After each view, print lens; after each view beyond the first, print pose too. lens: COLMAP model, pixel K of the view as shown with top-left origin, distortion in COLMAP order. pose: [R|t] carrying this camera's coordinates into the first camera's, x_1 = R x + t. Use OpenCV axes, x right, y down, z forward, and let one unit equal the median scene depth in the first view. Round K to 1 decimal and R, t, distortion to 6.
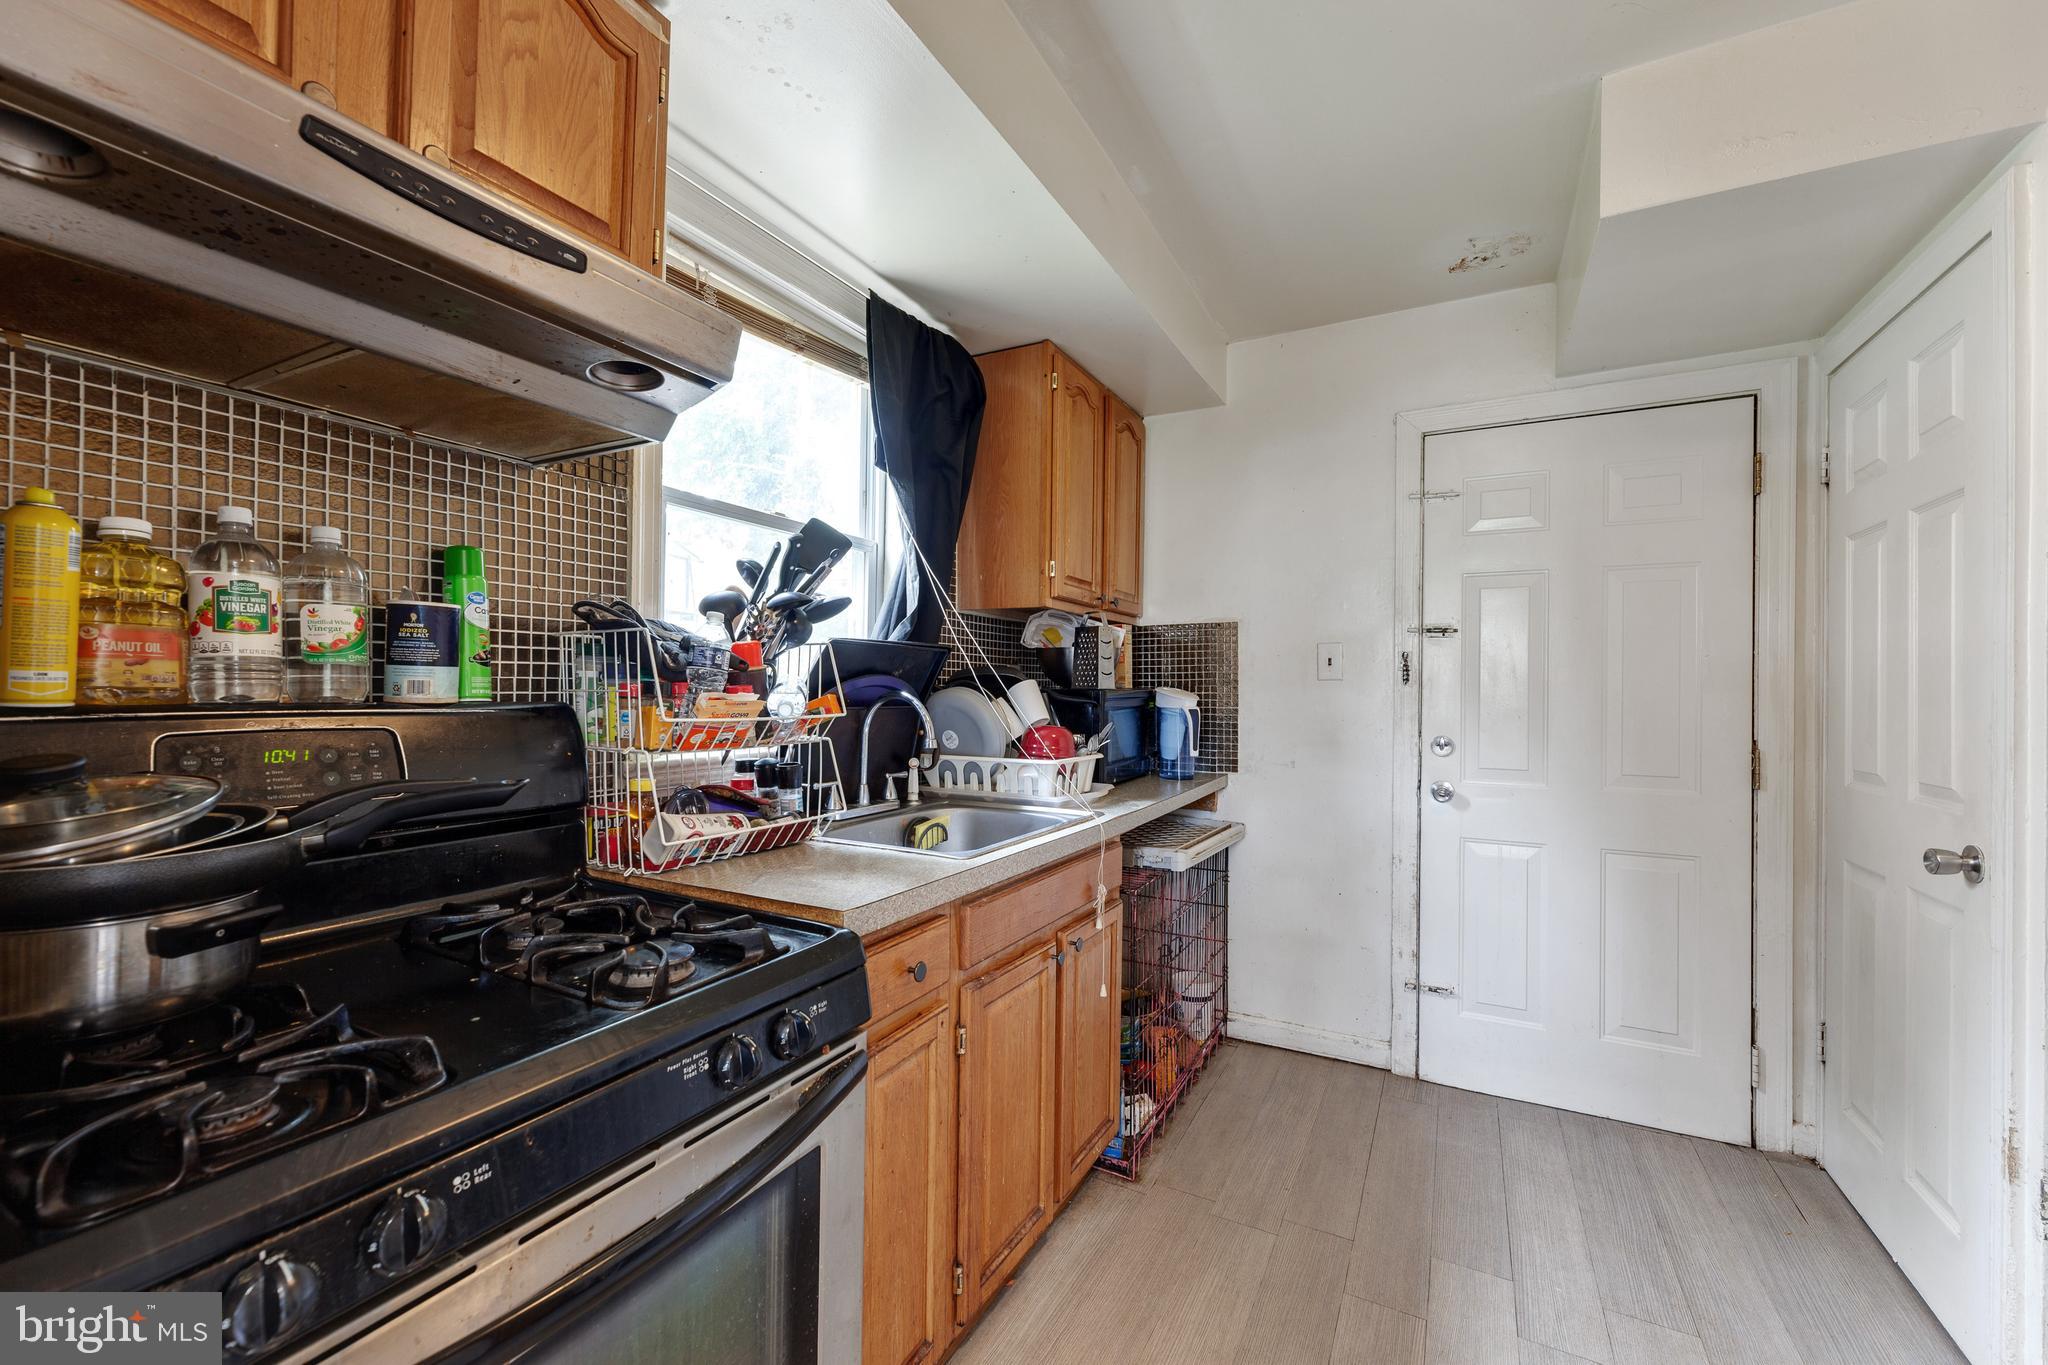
lens RADIAL K [[842.1, 0, 1033.5], [0, 842.1, 690.6], [0, 0, 1]] dist [0.004132, 0.000097]
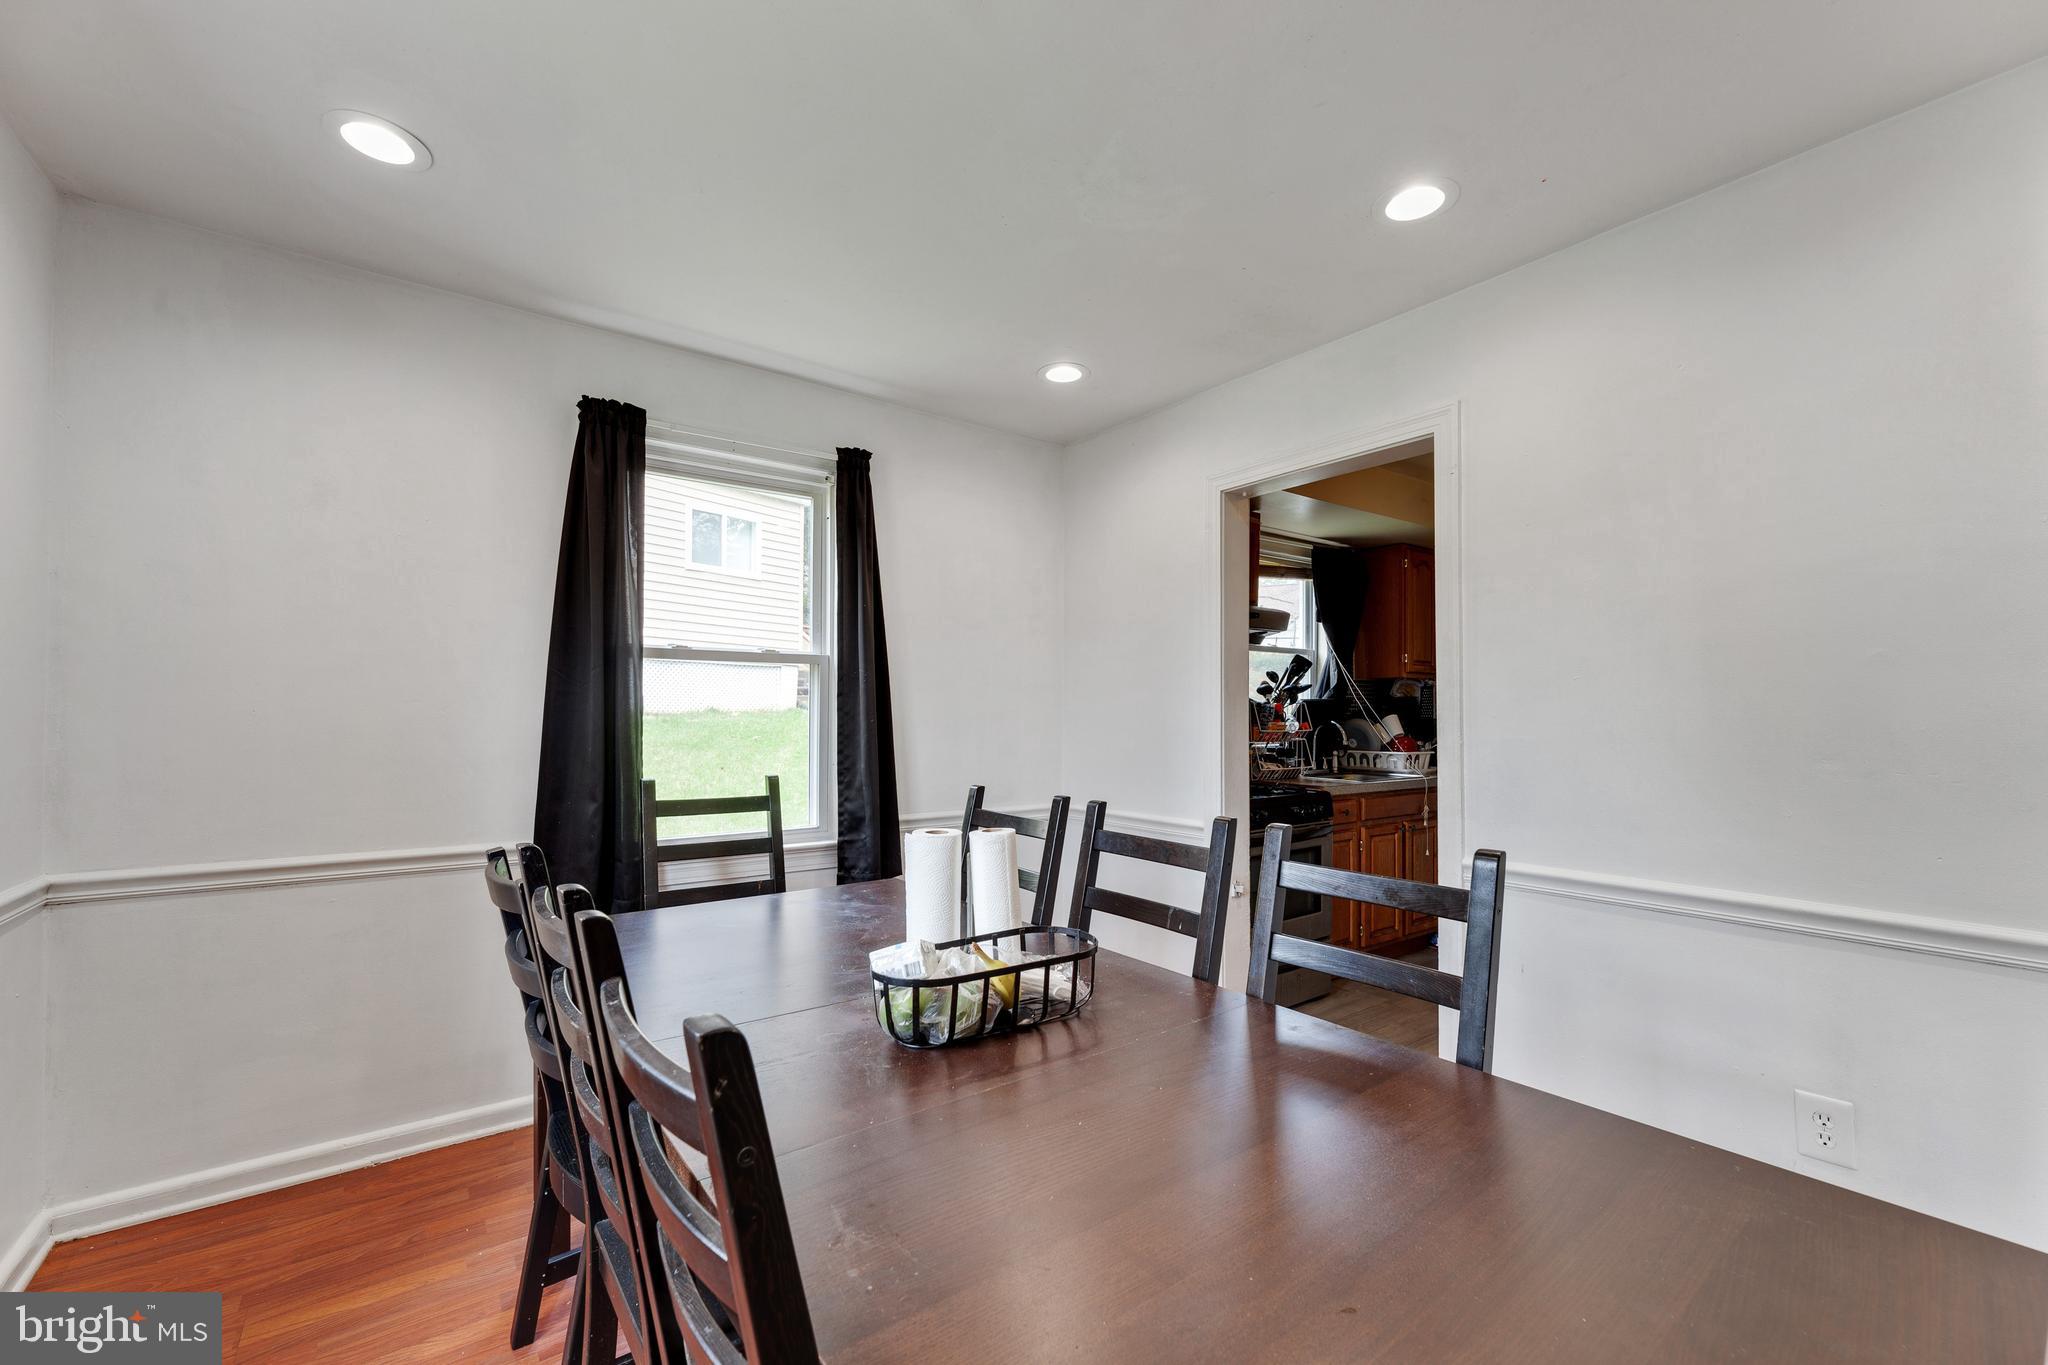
lens RADIAL K [[842.1, 0, 1009.8], [0, 842.1, 733.0], [0, 0, 1]] dist [0.004132, 0.000097]
pose [[0.895452, -0.006891, -0.445106, 0.080634], [0.012058, 0.999889, 0.008779, 0.003247], [0.444996, -0.013228, 0.895435, -1.398052]]
